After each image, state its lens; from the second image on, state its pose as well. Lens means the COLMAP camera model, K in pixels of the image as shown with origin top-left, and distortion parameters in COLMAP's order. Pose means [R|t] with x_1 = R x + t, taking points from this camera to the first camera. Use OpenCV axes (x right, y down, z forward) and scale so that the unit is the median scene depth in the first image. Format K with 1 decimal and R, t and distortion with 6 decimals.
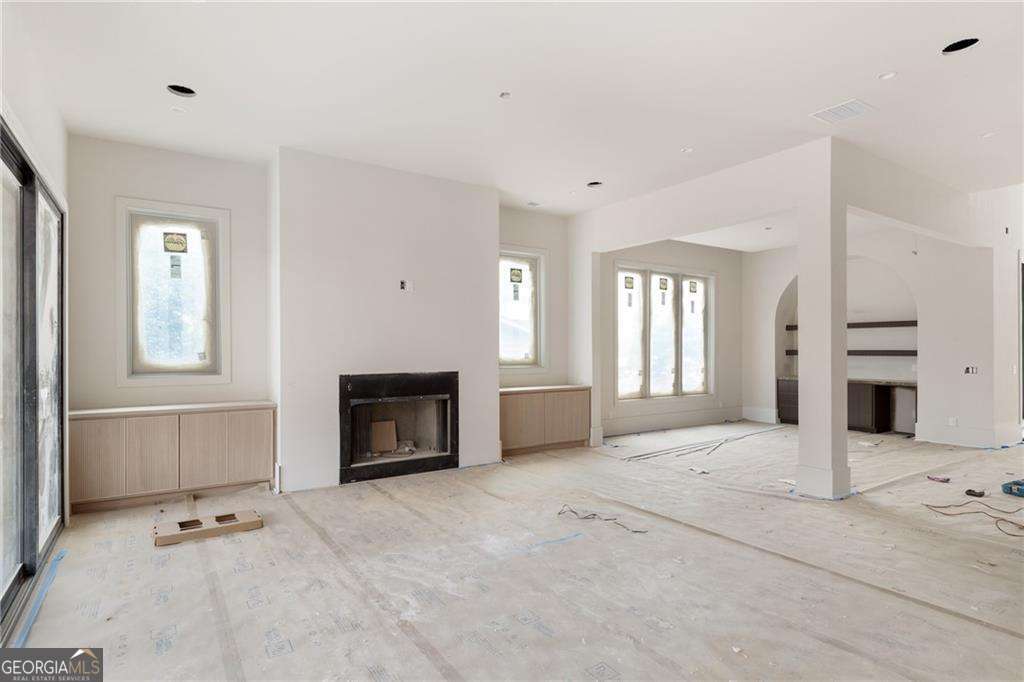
lens RADIAL K [[533.9, 0, 506.3], [0, 533.9, 348.4], [0, 0, 1]] dist [-0.004738, -0.000057]
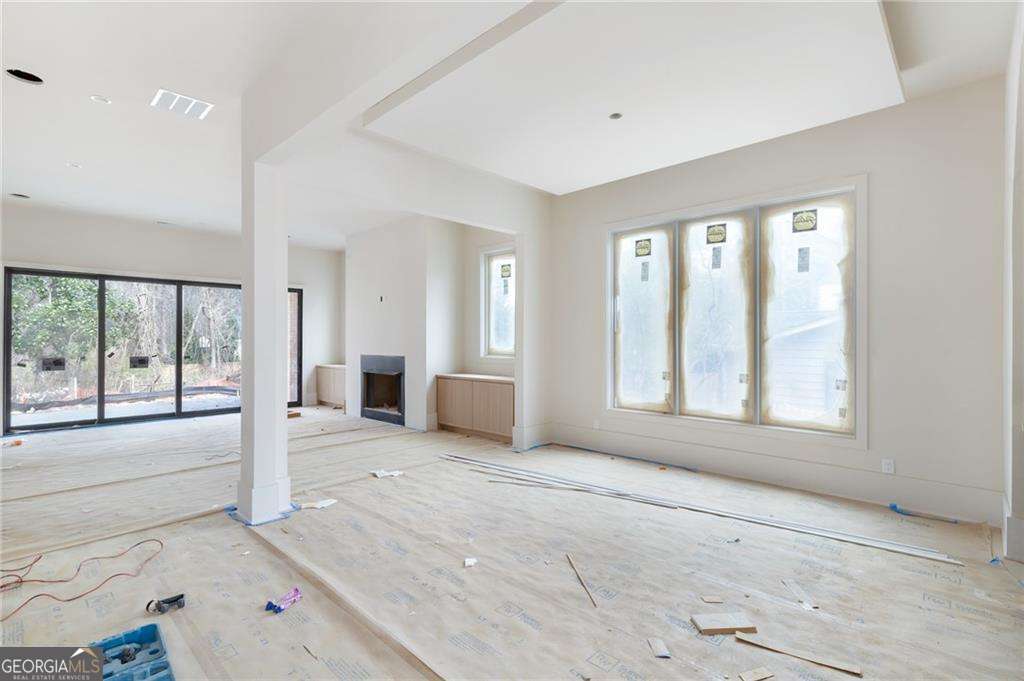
lens RADIAL K [[462.5, 0, 511.4], [0, 462.5, 338.7], [0, 0, 1]] dist [-0.009460, -0.000549]
pose [[0.242274, -0.000561, -0.970208, 0.975360], [0.000997, 0.999999, -0.000330, -0.001783], [0.970207, -0.000887, 0.242274, 0.843383]]
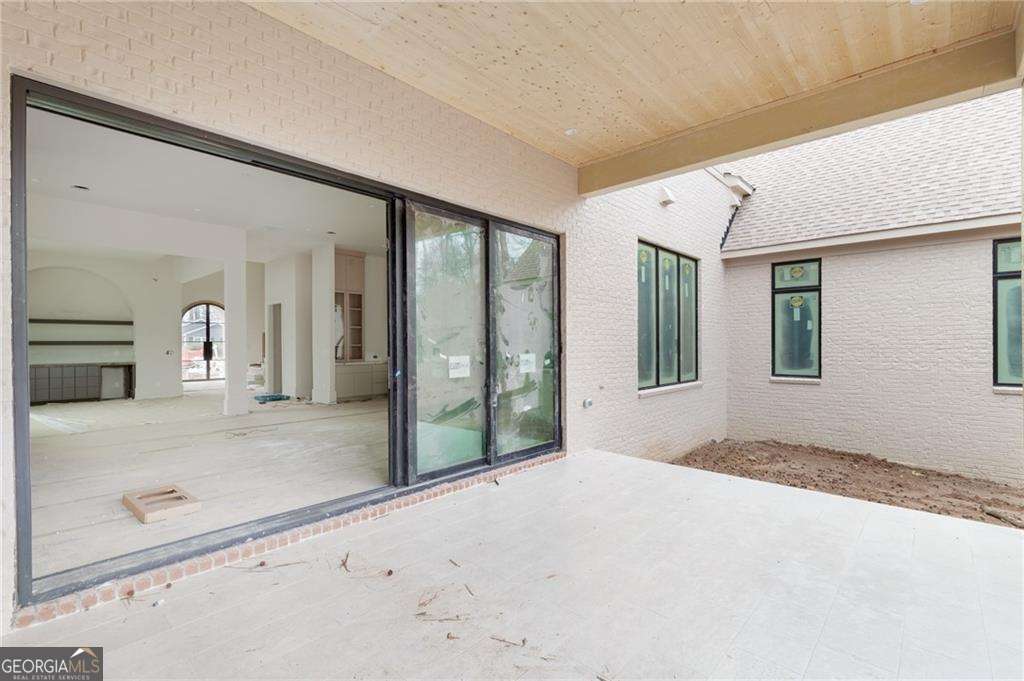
lens RADIAL K [[462.5, 0, 512.6], [0, 462.5, 340.8], [0, 0, 1]] dist [-0.009460, -0.000549]
pose [[-0.265236, 0.012447, 0.964103, -0.887398], [0.003001, 0.999922, -0.012084, 0.025307], [-0.964179, -0.000311, -0.265253, 0.338292]]
